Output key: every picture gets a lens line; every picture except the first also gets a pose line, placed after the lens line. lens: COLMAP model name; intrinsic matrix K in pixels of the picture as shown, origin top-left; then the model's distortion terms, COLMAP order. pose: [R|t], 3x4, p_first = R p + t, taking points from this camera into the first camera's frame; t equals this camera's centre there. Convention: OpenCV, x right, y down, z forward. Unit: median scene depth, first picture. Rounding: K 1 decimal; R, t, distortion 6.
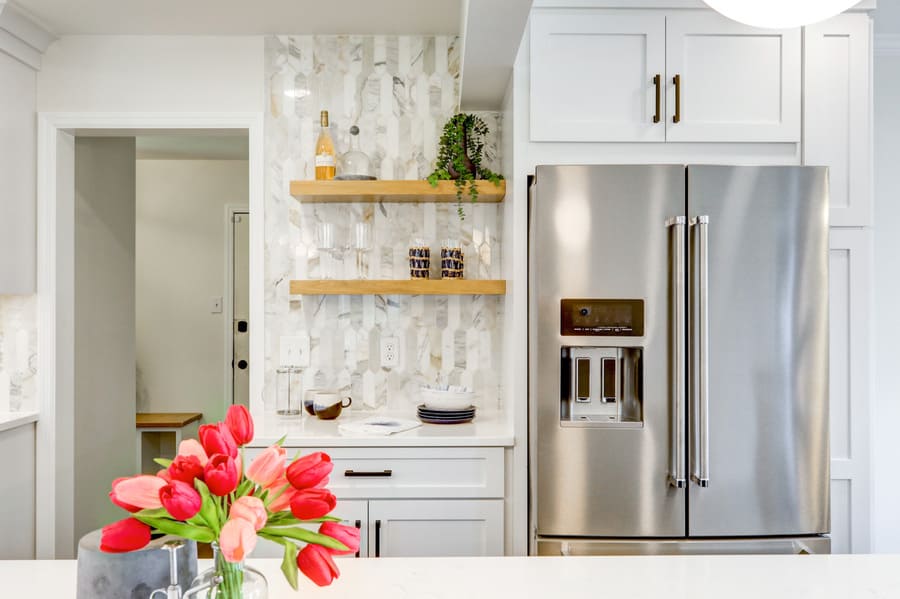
lens RADIAL K [[809.7, 0, 449.4], [0, 809.7, 300.0], [0, 0, 1]] dist [-0.004503, -0.004742]
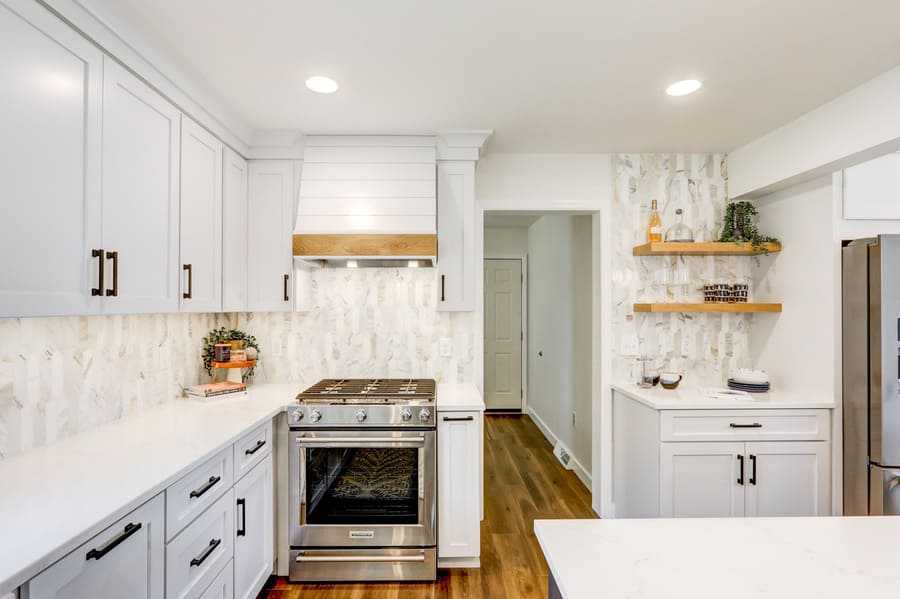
lens RADIAL K [[444.6, 0, 442.5], [0, 444.6, 303.9], [0, 0, 1]] dist [-0.011710, 0.000327]
pose [[0.999971, -0.000335, -0.007591, -0.563504], [0.000323, 0.999999, -0.001540, -0.021156], [0.007592, 0.001537, 0.999970, 0.097145]]
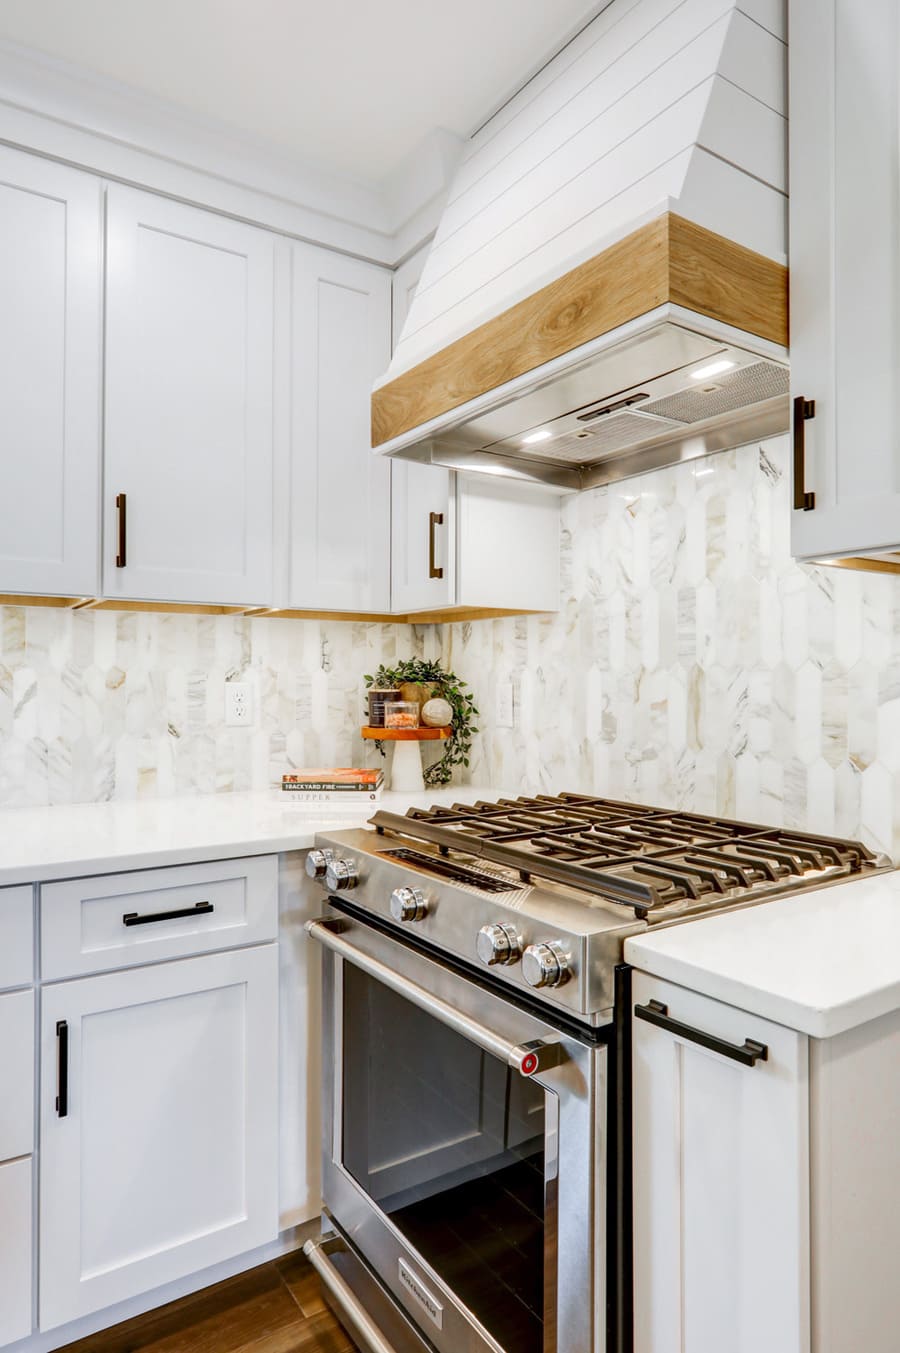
lens RADIAL K [[798.6, 0, 450.0], [0, 798.6, 676.5], [0, 0, 1]] dist [-0.001567, -0.000605]
pose [[0.542540, -0.003212, -0.840024, -0.367865], [0.002899, 0.999994, -0.001952, 0.043042], [0.840025, -0.001376, 0.542546, 0.589269]]
